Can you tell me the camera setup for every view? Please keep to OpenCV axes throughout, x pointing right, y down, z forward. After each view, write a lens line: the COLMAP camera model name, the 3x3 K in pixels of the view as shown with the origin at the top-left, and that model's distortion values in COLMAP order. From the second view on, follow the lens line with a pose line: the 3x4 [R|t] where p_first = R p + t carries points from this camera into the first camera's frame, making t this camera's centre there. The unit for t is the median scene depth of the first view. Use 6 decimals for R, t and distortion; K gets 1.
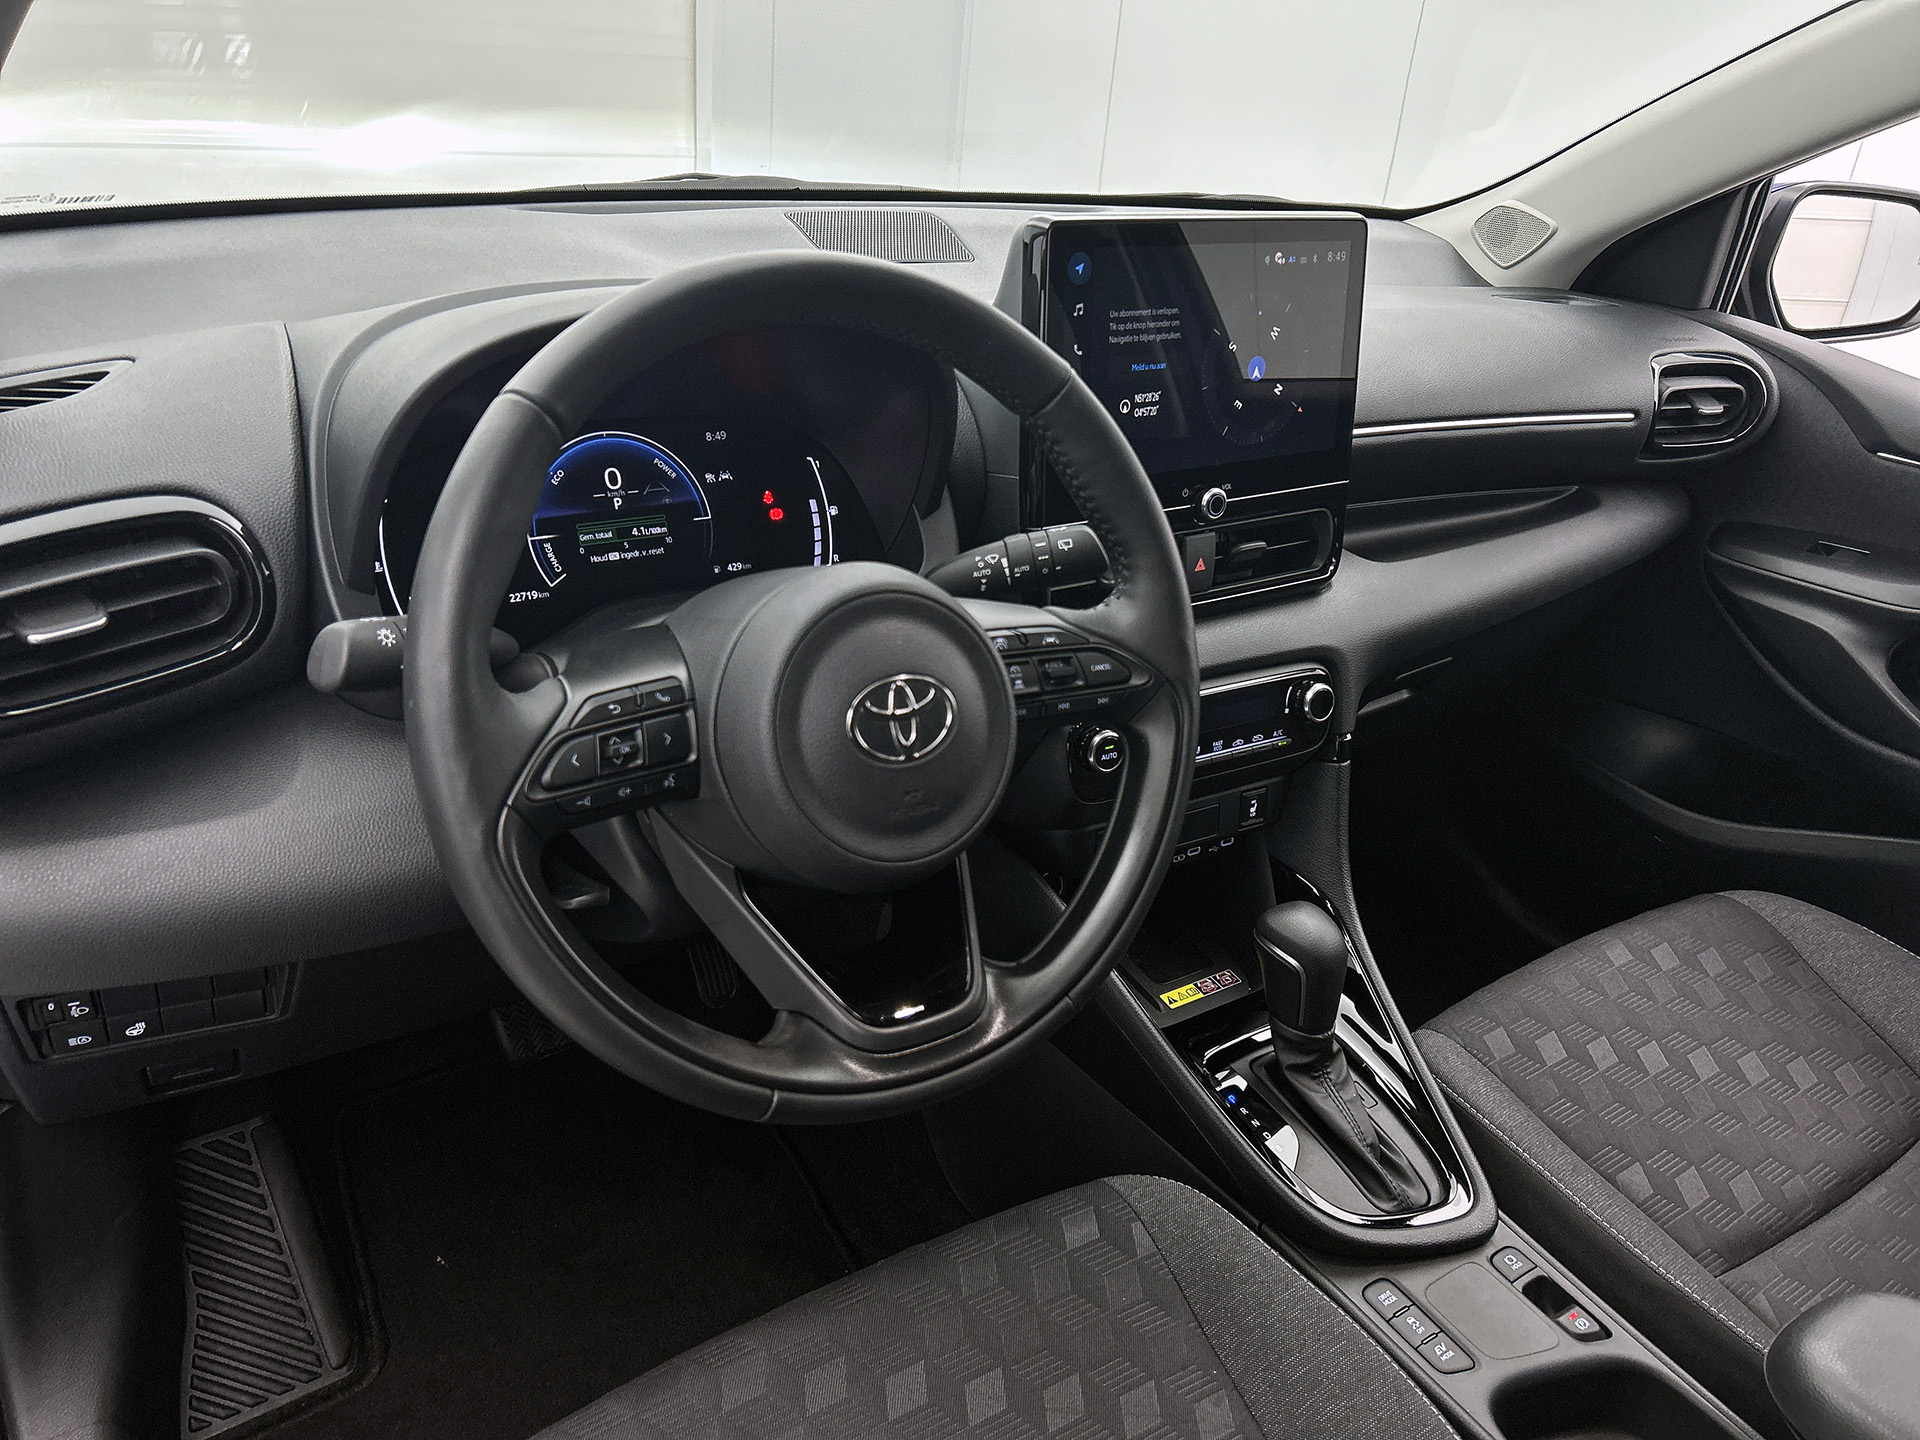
lens RADIAL K [[1474.7, 0, 978.8], [0, 1474.7, 719.8], [0, 0, 1]] dist [0.014275, -0.001048]
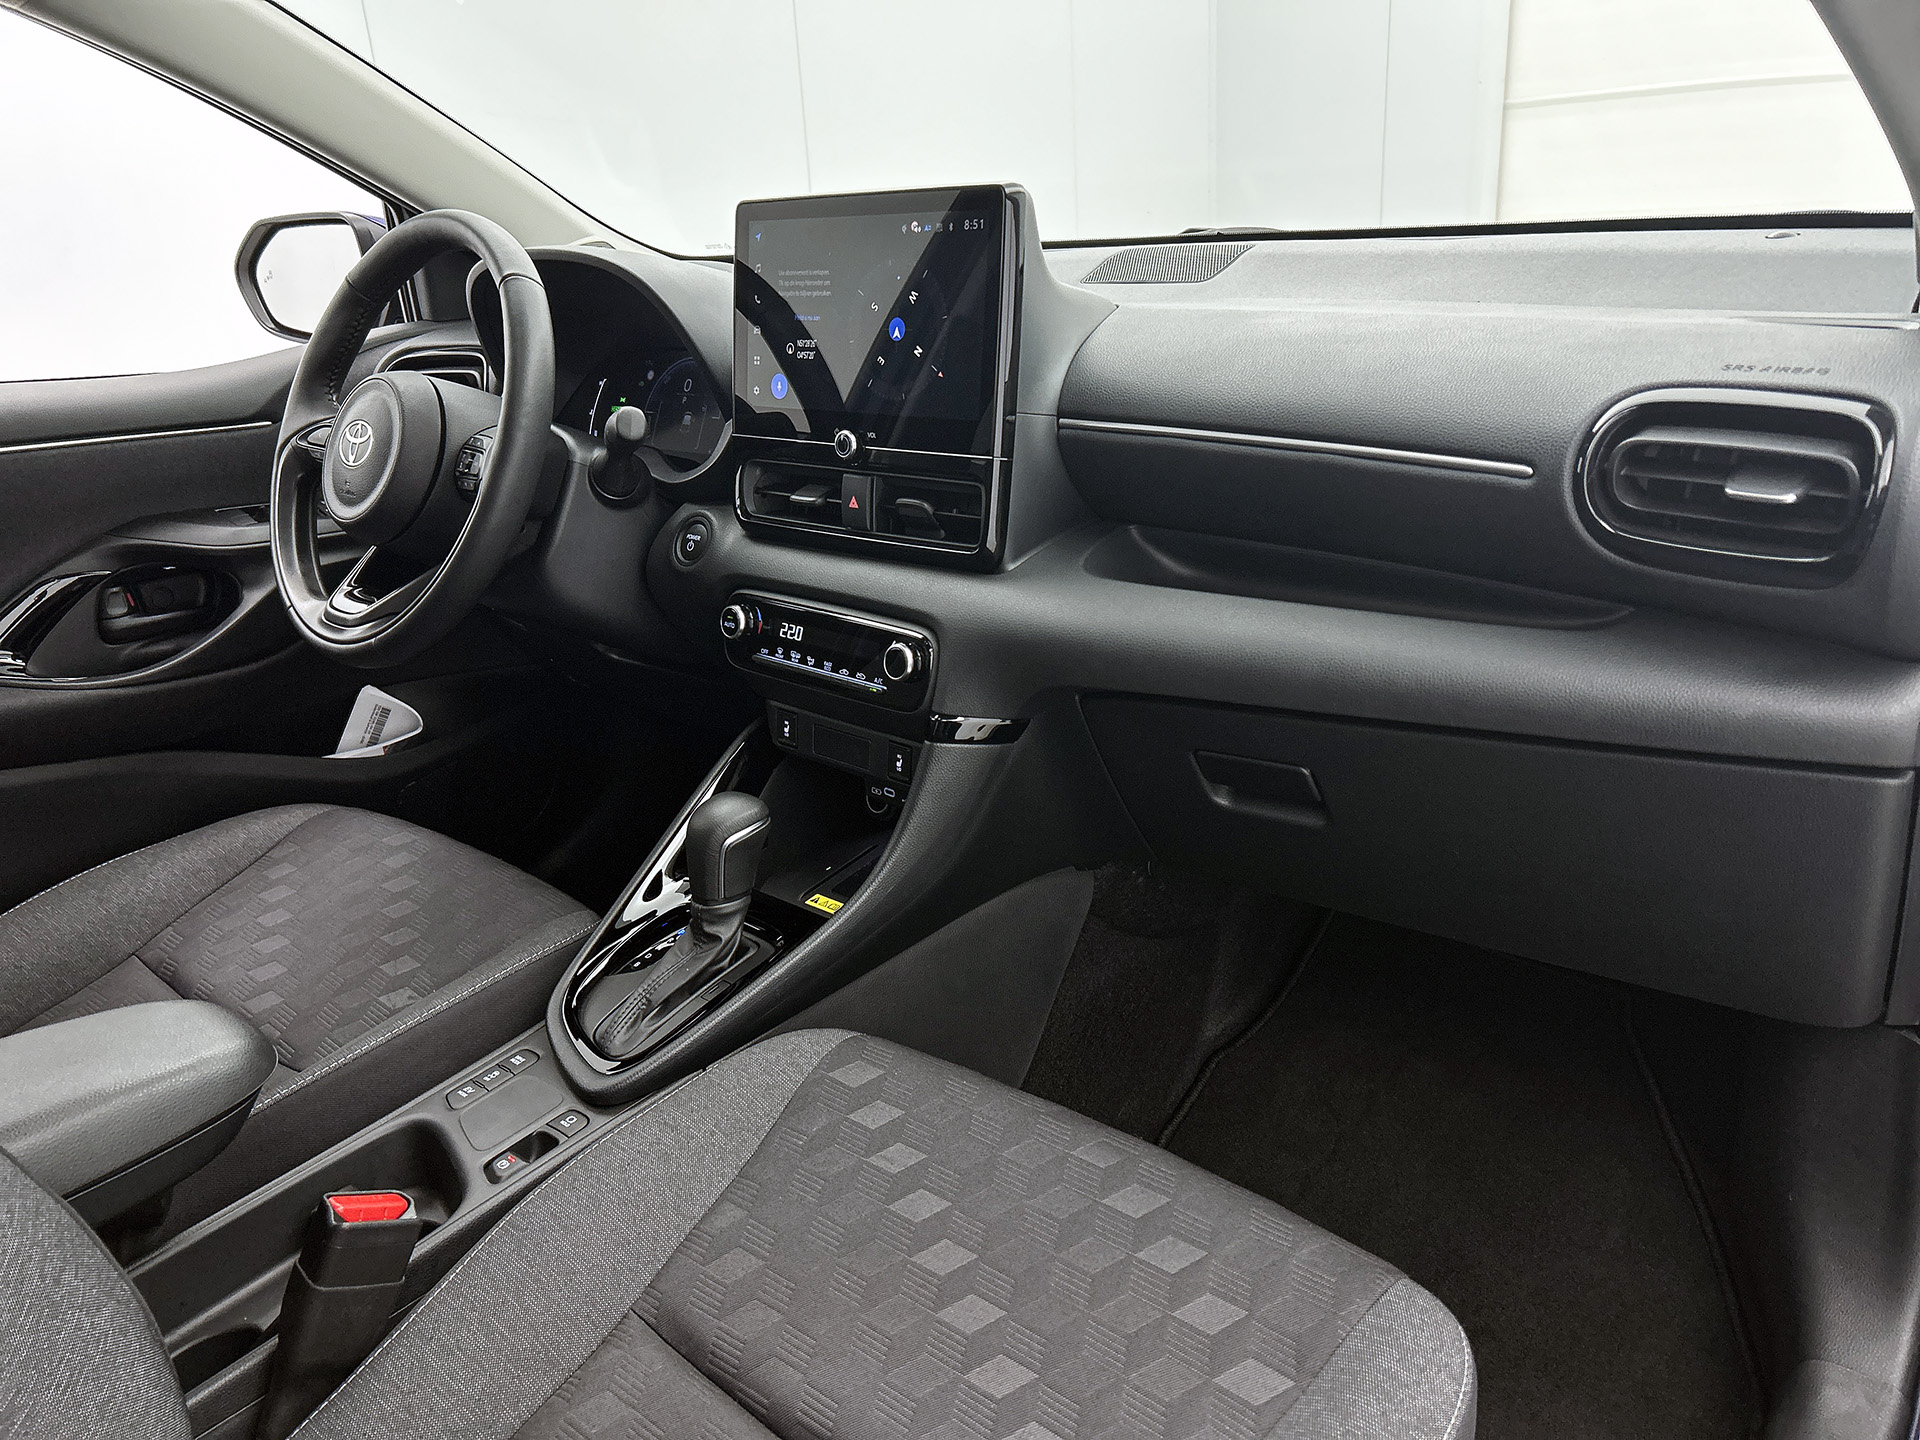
lens RADIAL K [[1474.7, 0, 952.7], [0, 1474.7, 713.7], [0, 0, 1]] dist [0.014275, -0.001048]
pose [[0.226014, 0.225602, -0.947640, 1.386171], [-0.361036, 0.922931, 0.133612, -0.145740], [0.904749, 0.311934, 0.290046, 0.868242]]
